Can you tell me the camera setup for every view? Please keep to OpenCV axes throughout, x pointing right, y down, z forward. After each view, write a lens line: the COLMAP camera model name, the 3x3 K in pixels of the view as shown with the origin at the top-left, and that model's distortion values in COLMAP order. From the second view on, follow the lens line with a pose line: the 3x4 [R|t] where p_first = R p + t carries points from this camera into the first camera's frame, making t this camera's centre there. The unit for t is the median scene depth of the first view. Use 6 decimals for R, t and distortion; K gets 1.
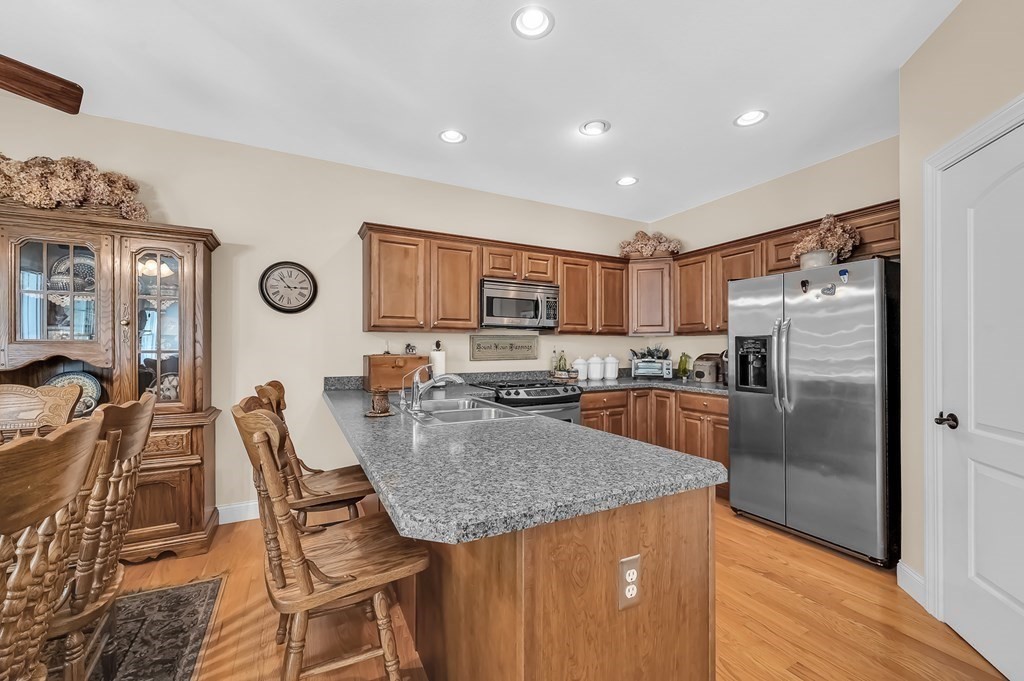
lens RADIAL K [[413.3, 0, 522.4], [0, 413.3, 347.6], [0, 0, 1]] dist [0.000002, -0.000462]
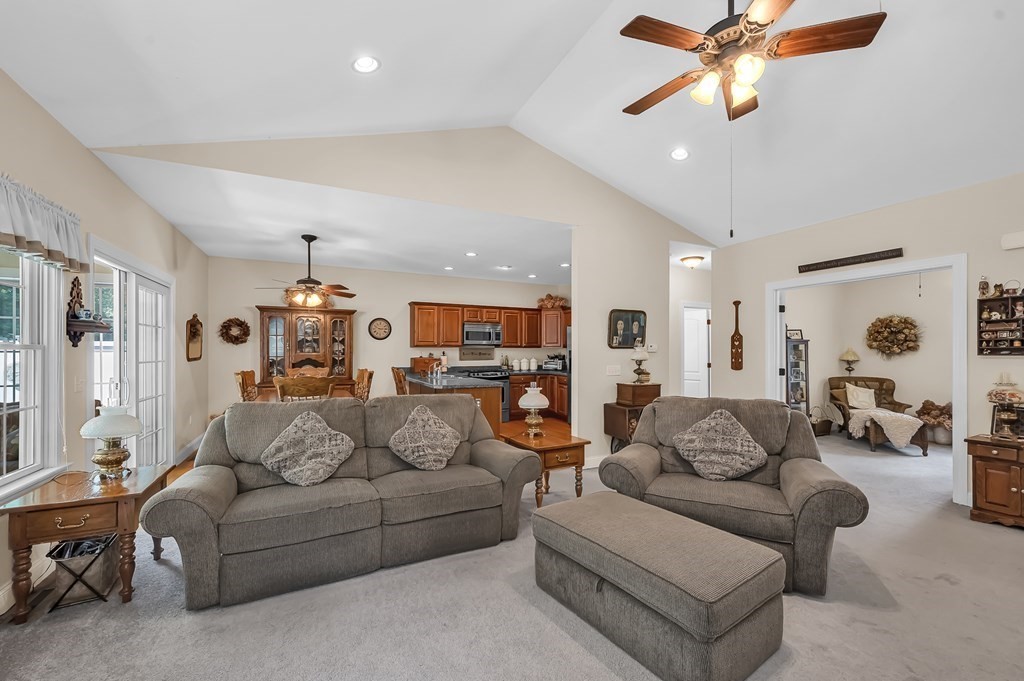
lens RADIAL K [[413.3, 0, 530.0], [0, 413.3, 347.7], [0, 0, 1]] dist [0.000002, -0.000462]
pose [[0.999997, -0.001387, 0.002003, 0.273017], [0.001406, 0.999953, -0.009622, -0.014938], [-0.001990, 0.009625, 0.999952, -1.304312]]
